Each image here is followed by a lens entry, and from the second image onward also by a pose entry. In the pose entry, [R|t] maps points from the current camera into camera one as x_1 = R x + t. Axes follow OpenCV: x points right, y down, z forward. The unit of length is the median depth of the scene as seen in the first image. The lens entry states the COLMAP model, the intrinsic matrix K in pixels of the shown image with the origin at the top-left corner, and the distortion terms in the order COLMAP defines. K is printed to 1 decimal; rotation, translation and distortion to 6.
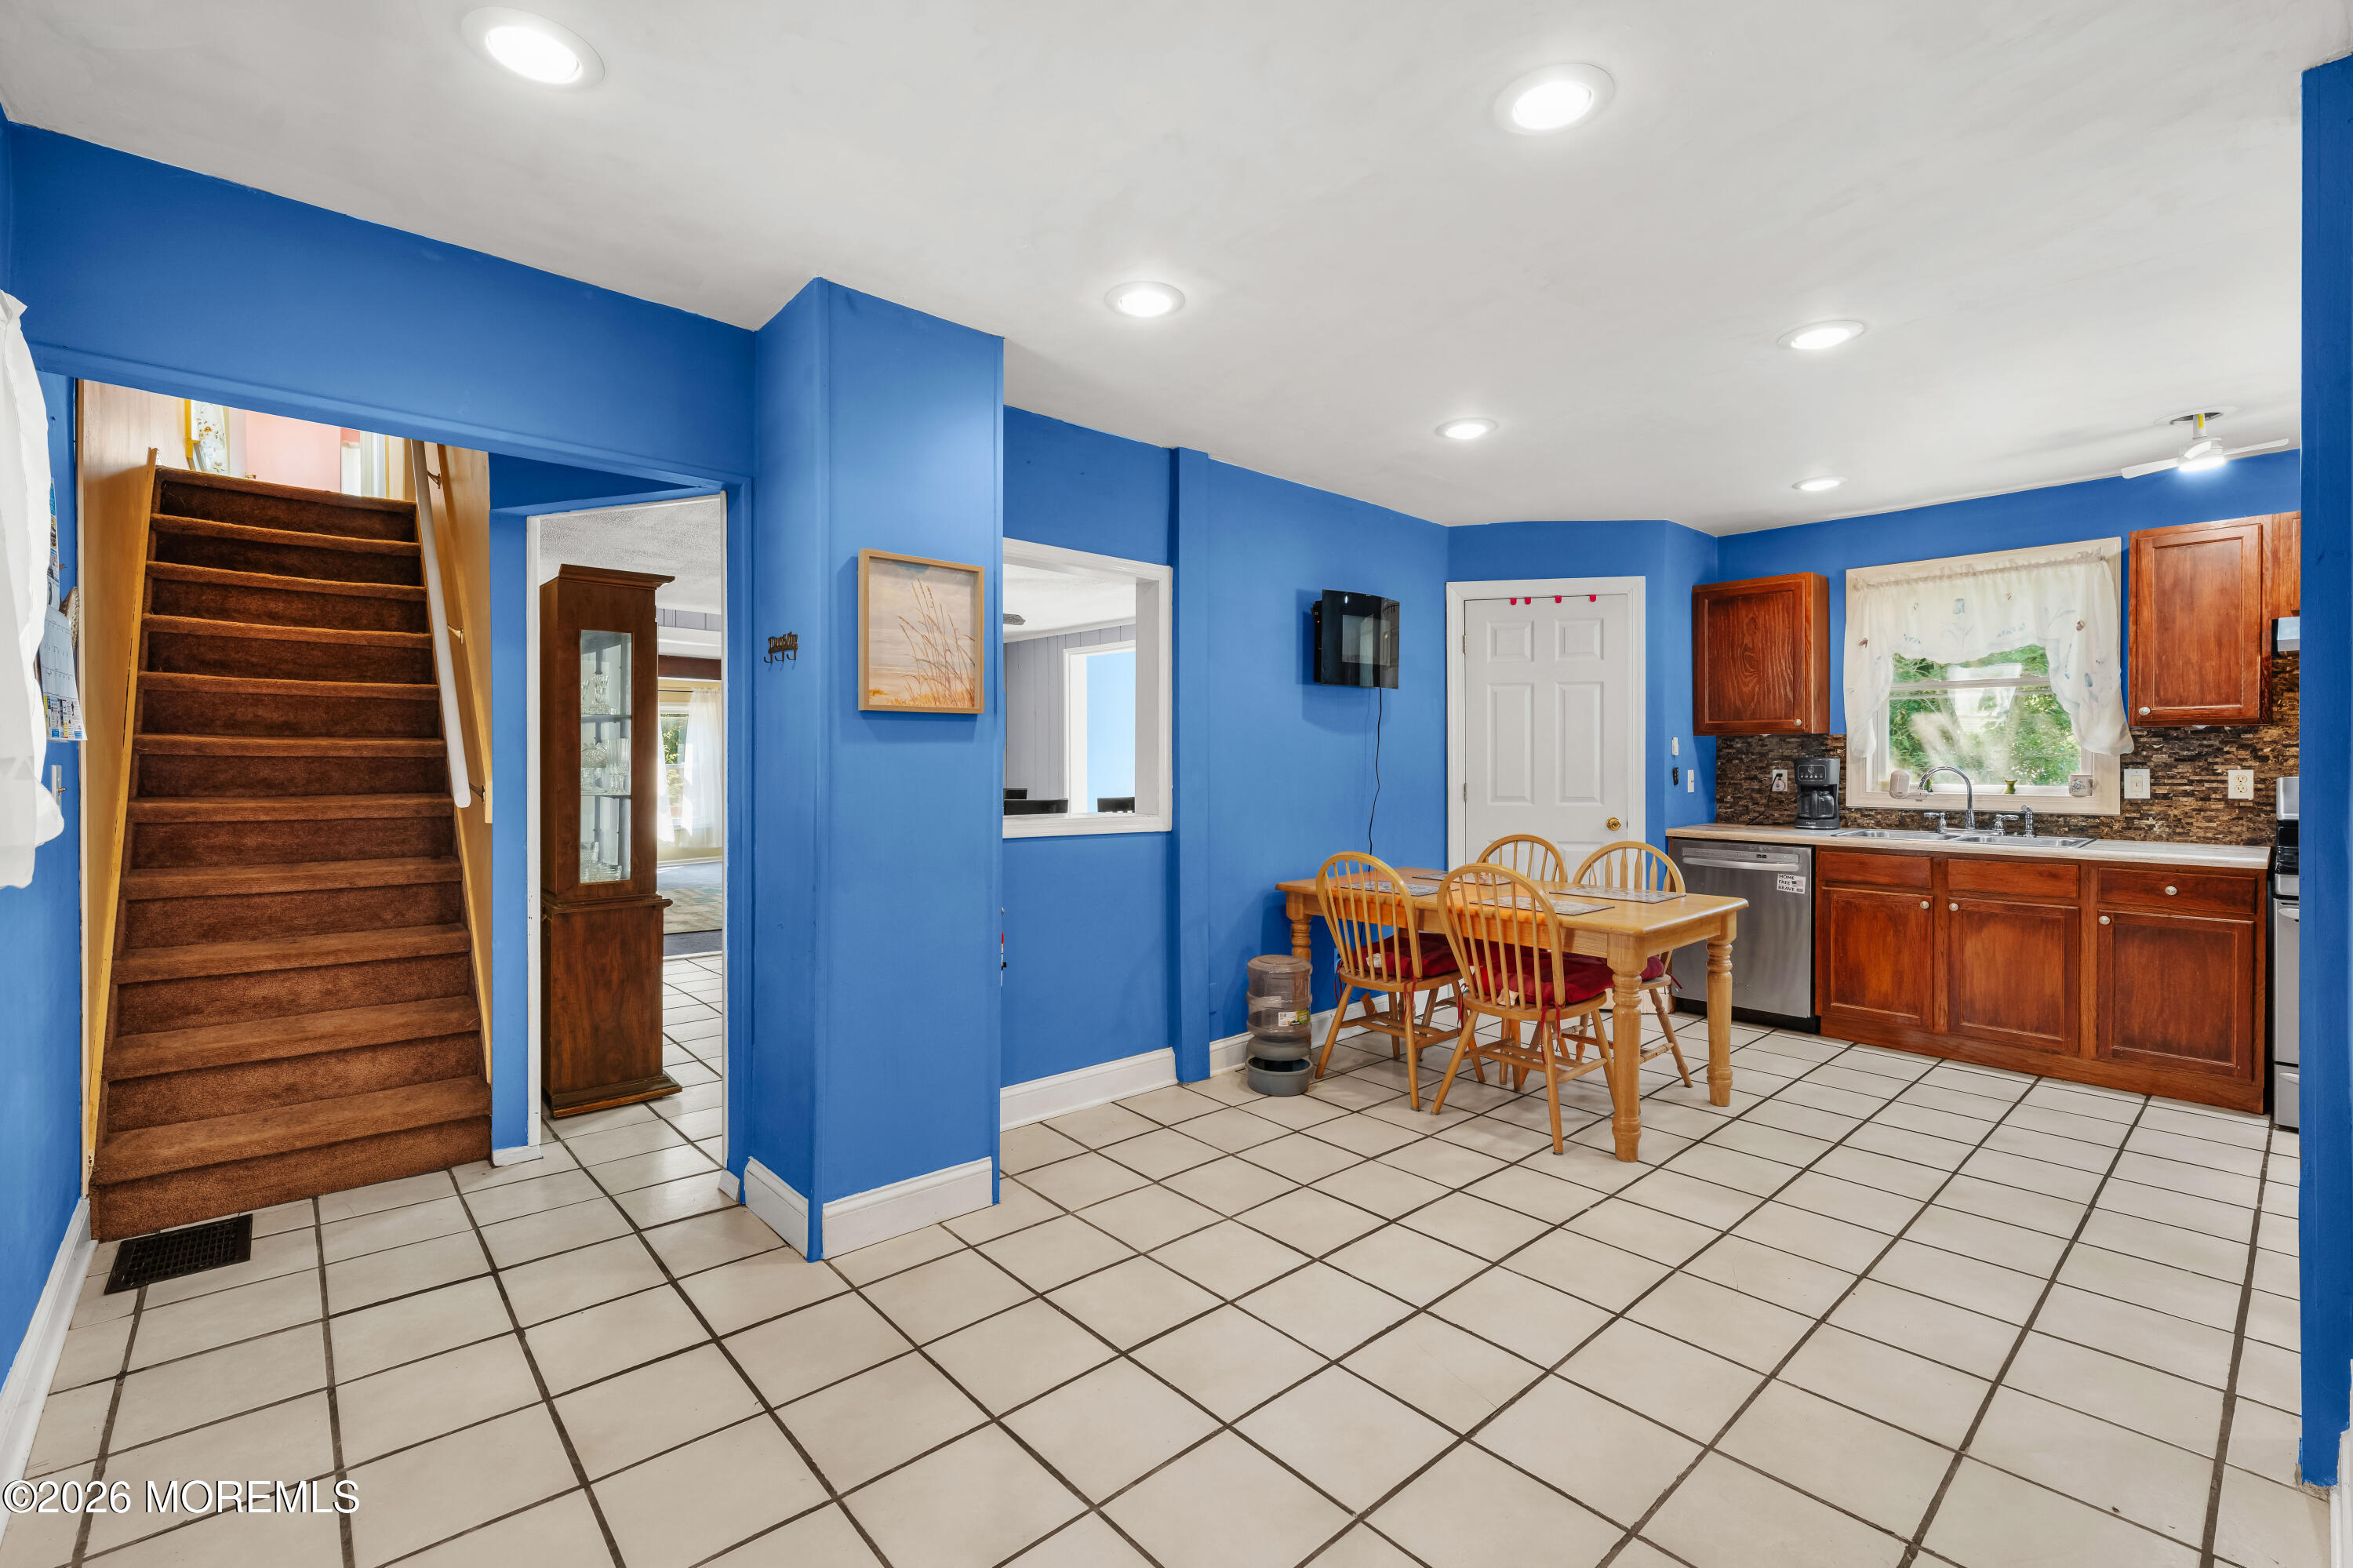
lens RADIAL K [[1036.6, 0, 1164.1], [0, 1036.6, 769.9], [0, 0, 1]] dist [-0.000936, 0.000049]
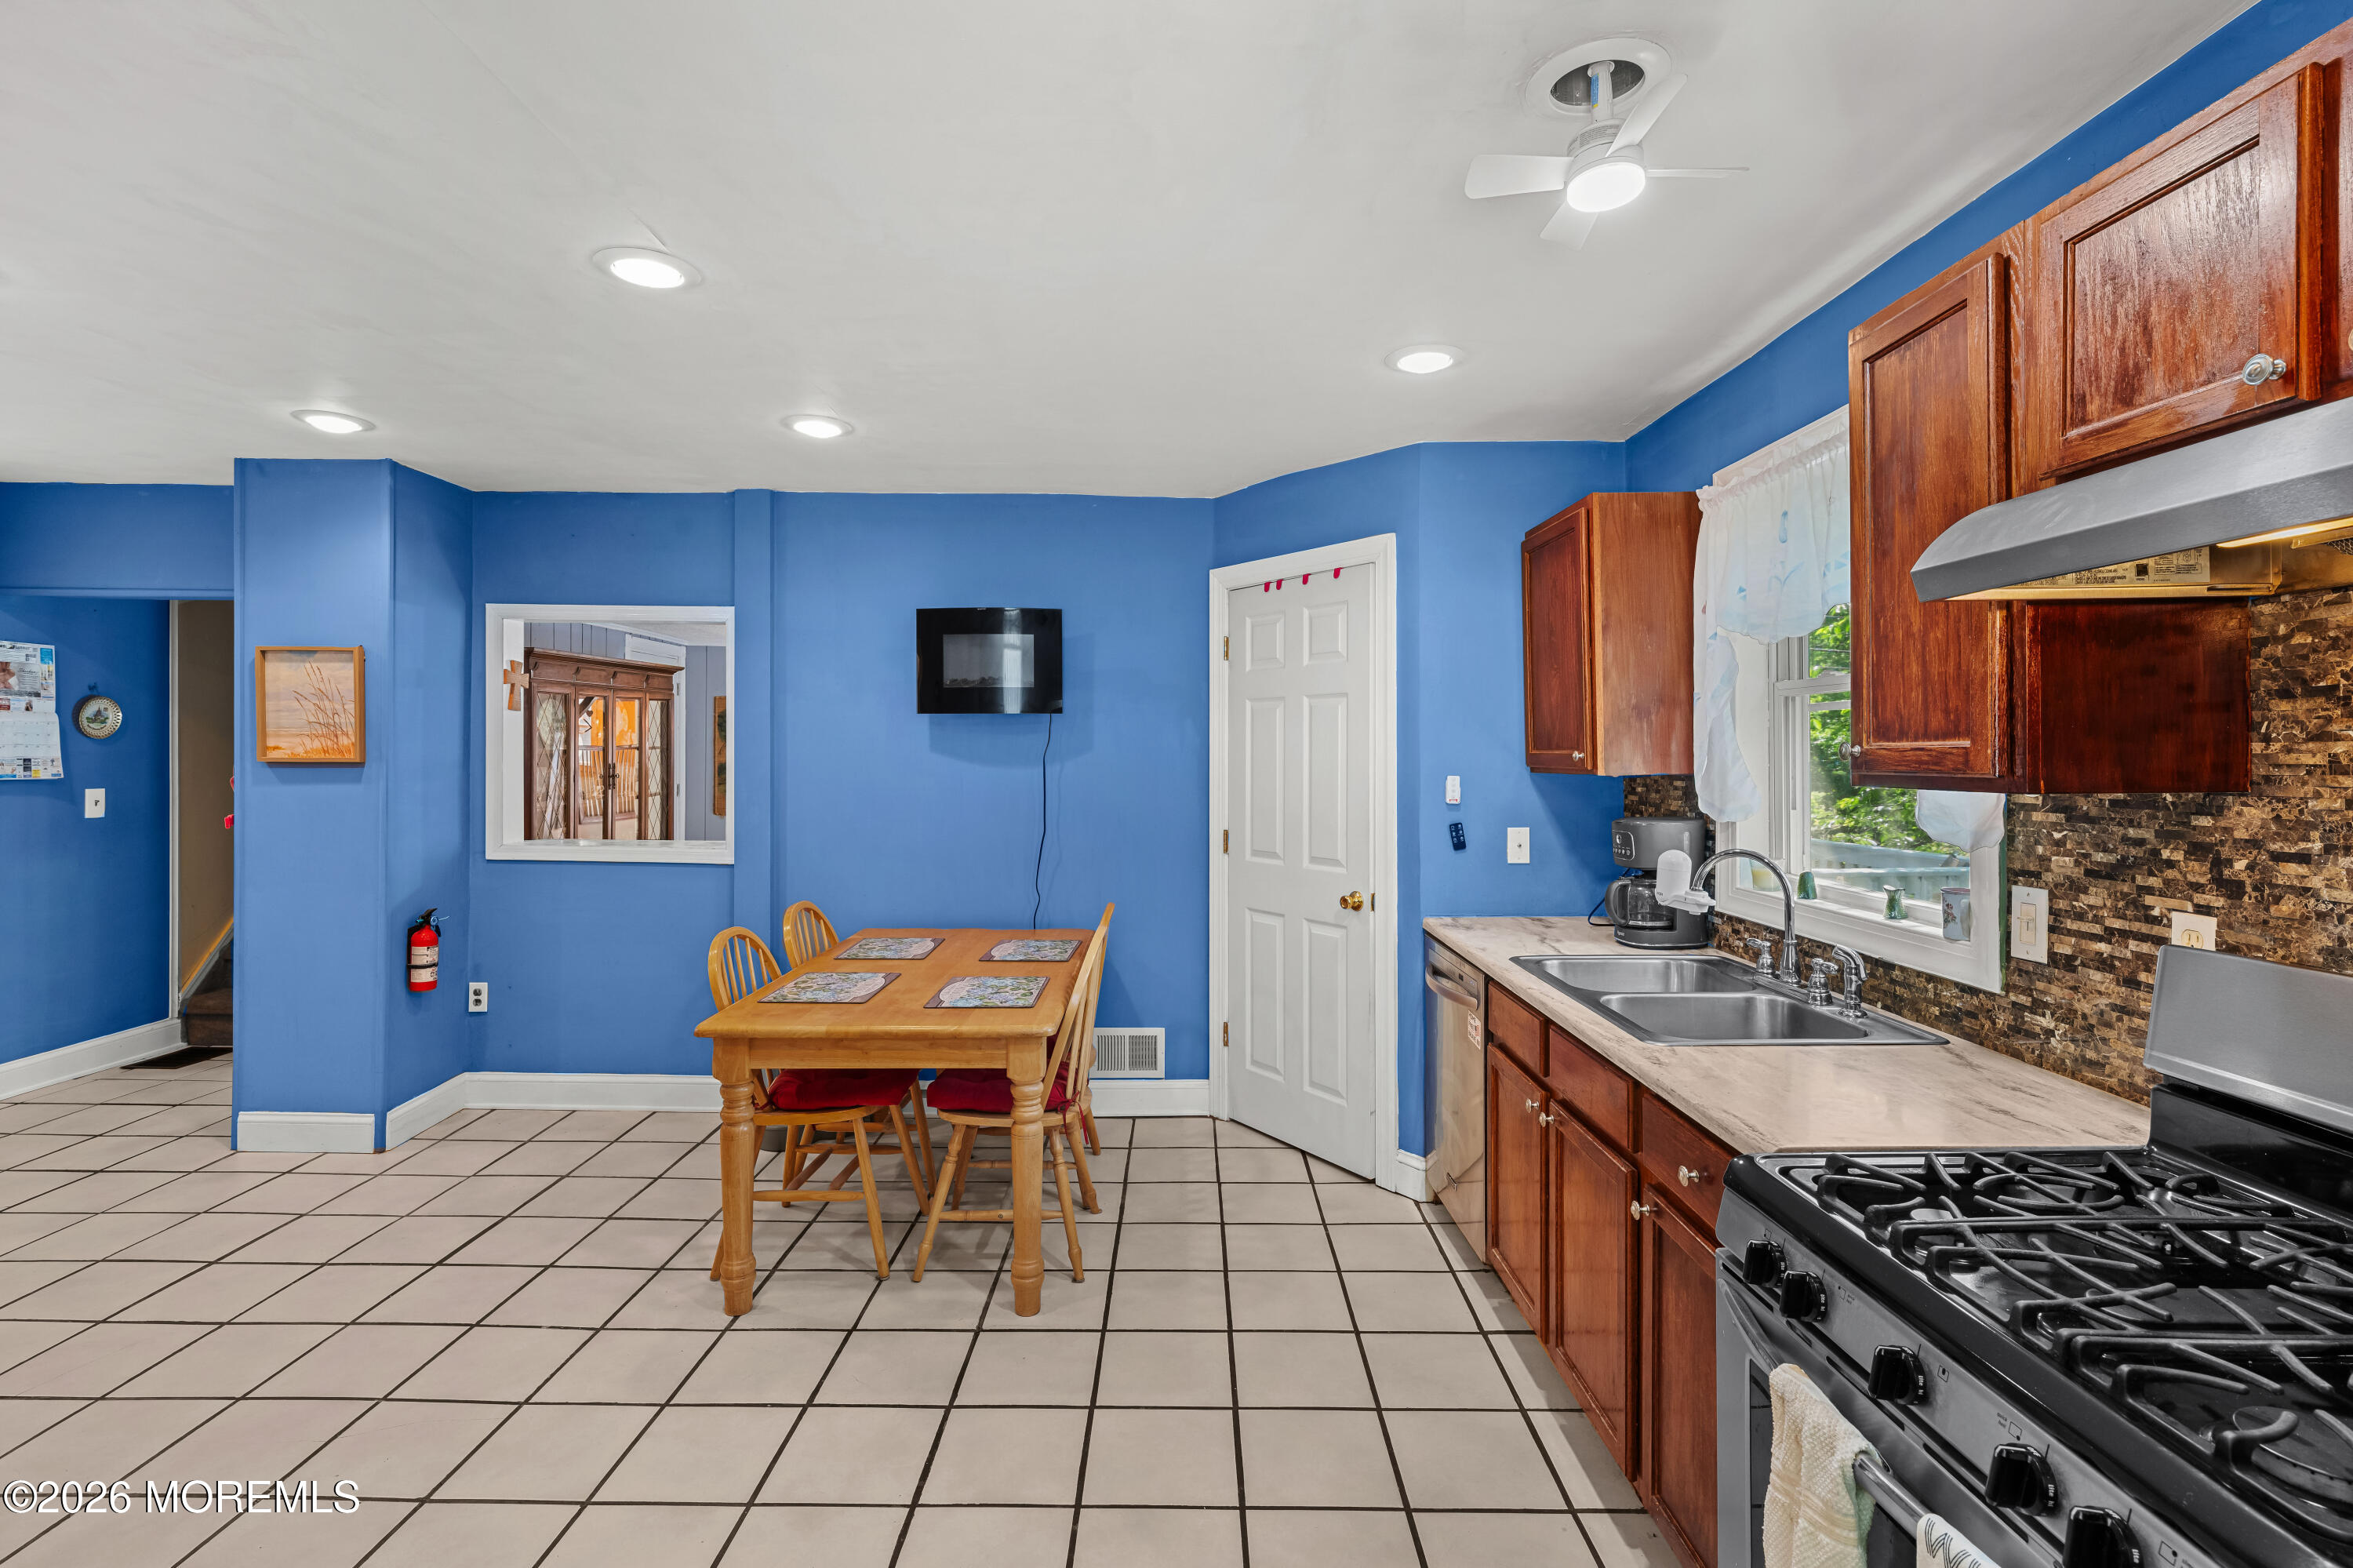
lens RADIAL K [[1104.6, 0, 1168.5], [0, 1104.6, 756.3], [0, 0, 1]] dist [-0.000518, -0.000319]
pose [[0.736860, 0.007851, -0.676000, 0.982099], [-0.012849, 0.999915, -0.002393, -0.047045], [0.675924, 0.010449, 0.736898, 0.449883]]
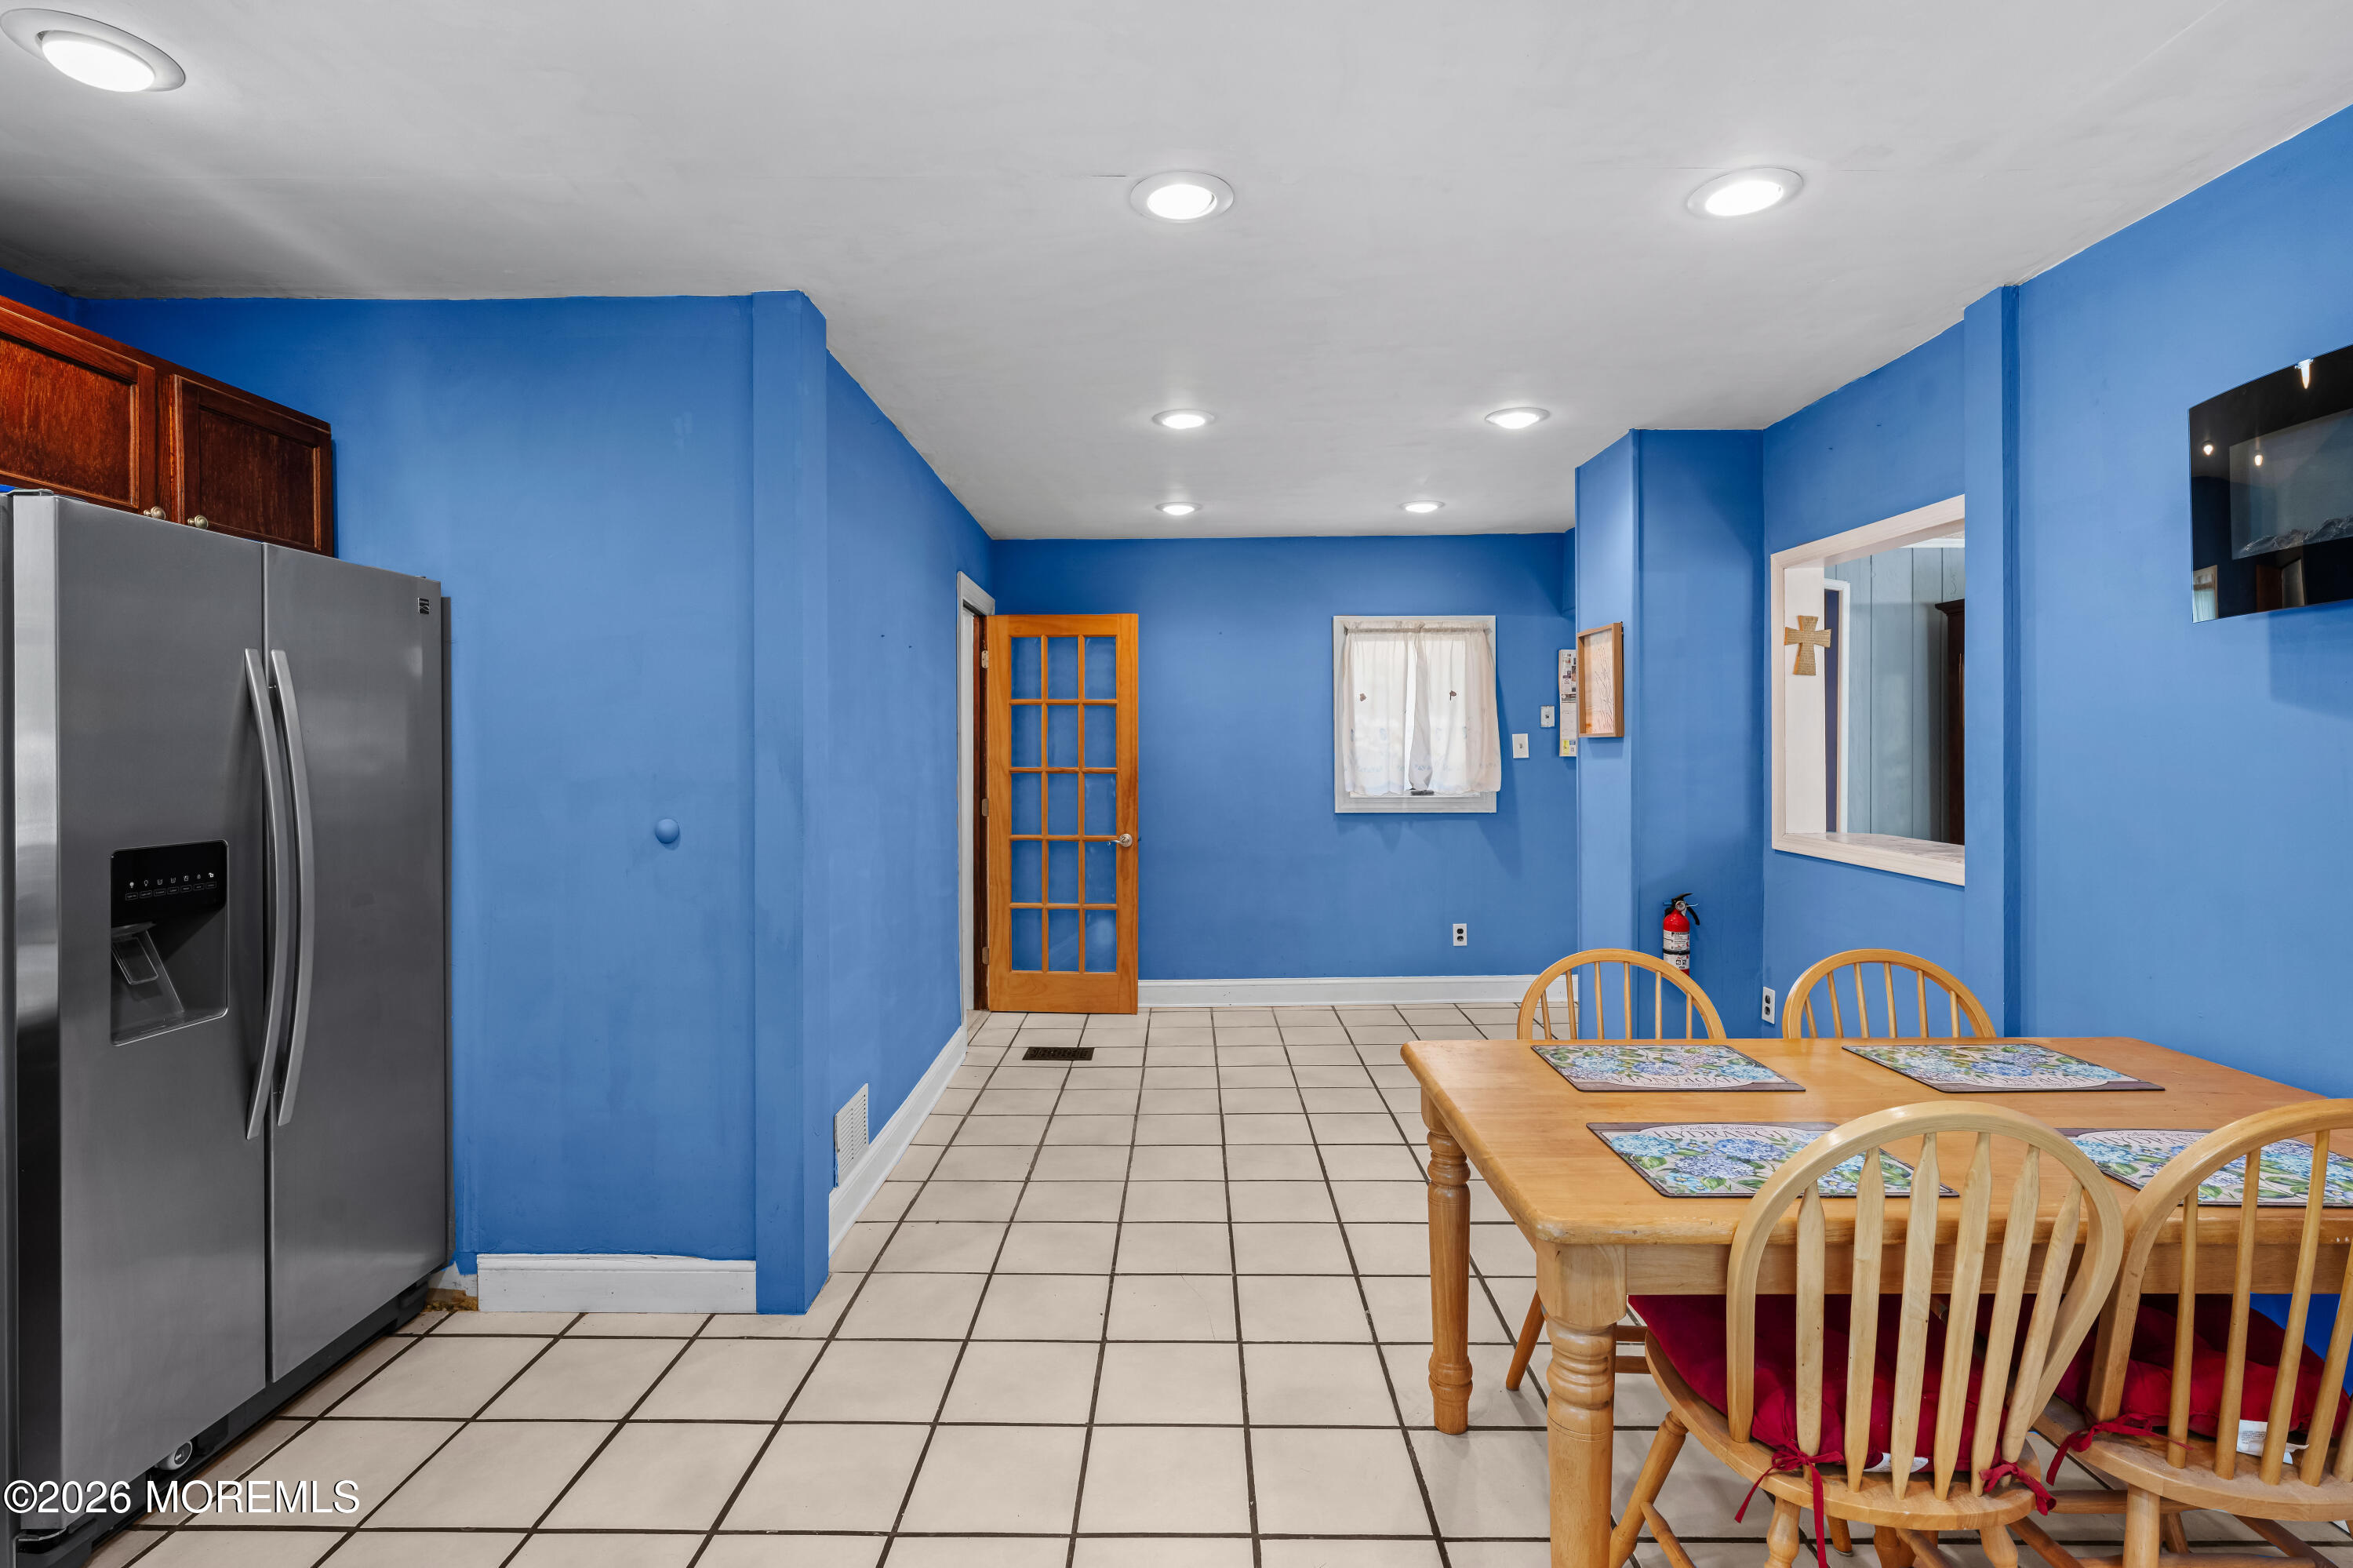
lens RADIAL K [[1104.6, 0, 1168.5], [0, 1104.6, 756.3], [0, 0, 1]] dist [-0.000518, -0.000319]
pose [[-0.677438, 0.009251, -0.735522, 0.810627], [-0.003208, 0.999874, 0.015531, -0.032648], [0.735573, 0.012881, -0.677323, 1.018240]]
